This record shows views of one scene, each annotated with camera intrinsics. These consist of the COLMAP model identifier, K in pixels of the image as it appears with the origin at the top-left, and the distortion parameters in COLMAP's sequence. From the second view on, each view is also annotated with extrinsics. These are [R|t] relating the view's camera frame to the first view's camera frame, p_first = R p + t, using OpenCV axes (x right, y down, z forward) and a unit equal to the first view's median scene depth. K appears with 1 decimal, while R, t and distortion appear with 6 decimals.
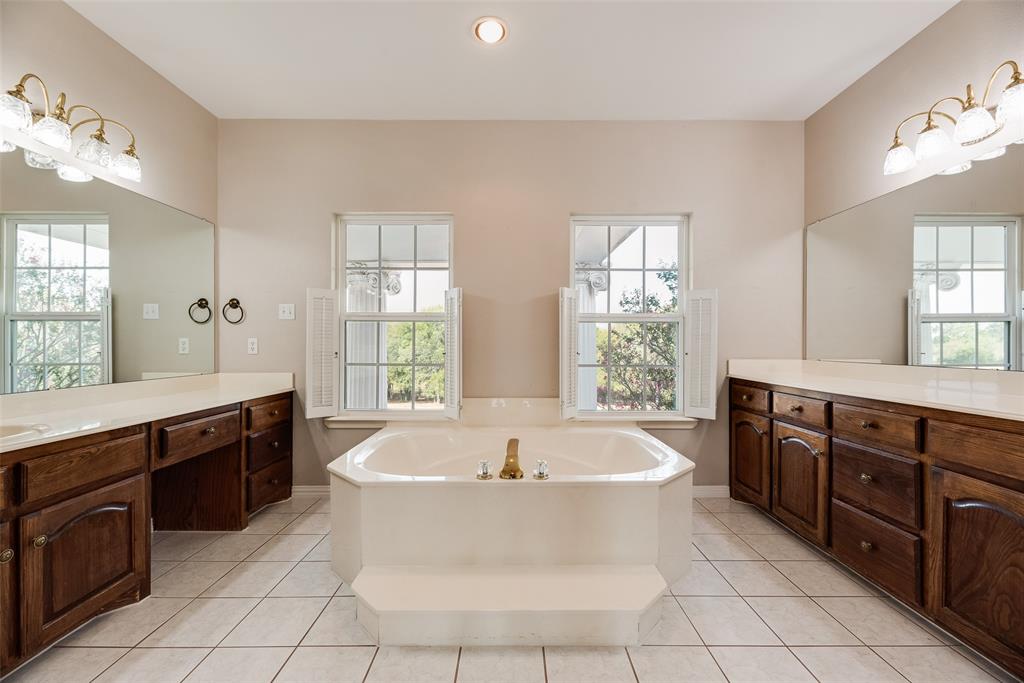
lens RADIAL K [[412.7, 0, 512.1], [0, 412.7, 343.6], [0, 0, 1]] dist [-0.000348, -0.000367]
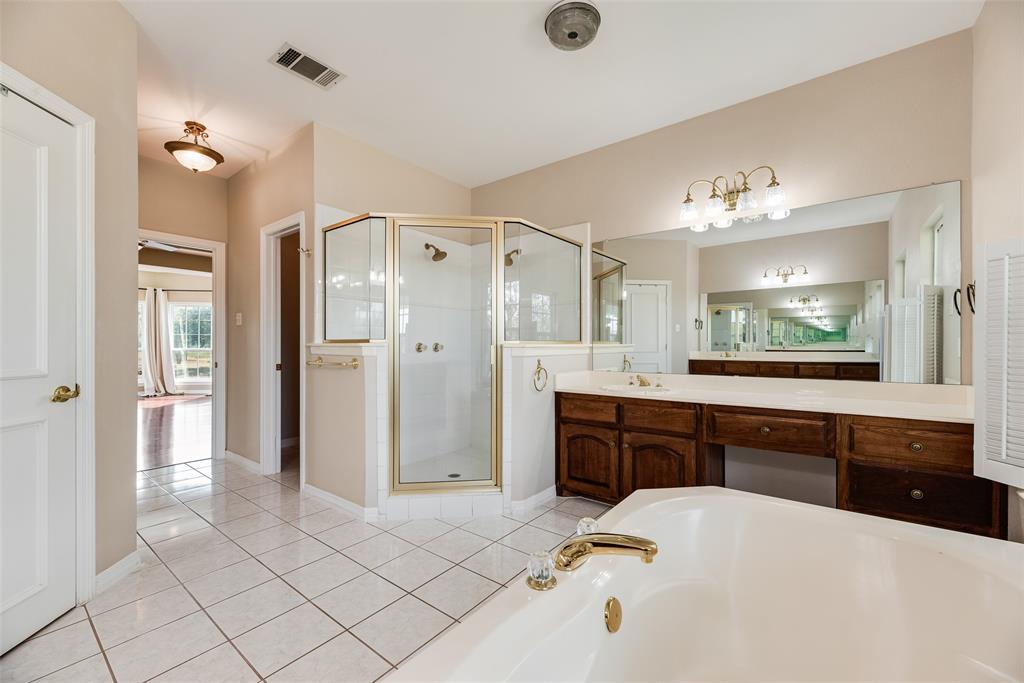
lens RADIAL K [[412.7, 0, 511.5], [0, 412.7, 345.0], [0, 0, 1]] dist [-0.000348, -0.000367]
pose [[-0.612001, 0.005109, -0.790841, 0.611549], [0.005570, 0.999982, 0.002150, -0.009609], [0.790838, -0.003089, -0.612018, 1.456595]]
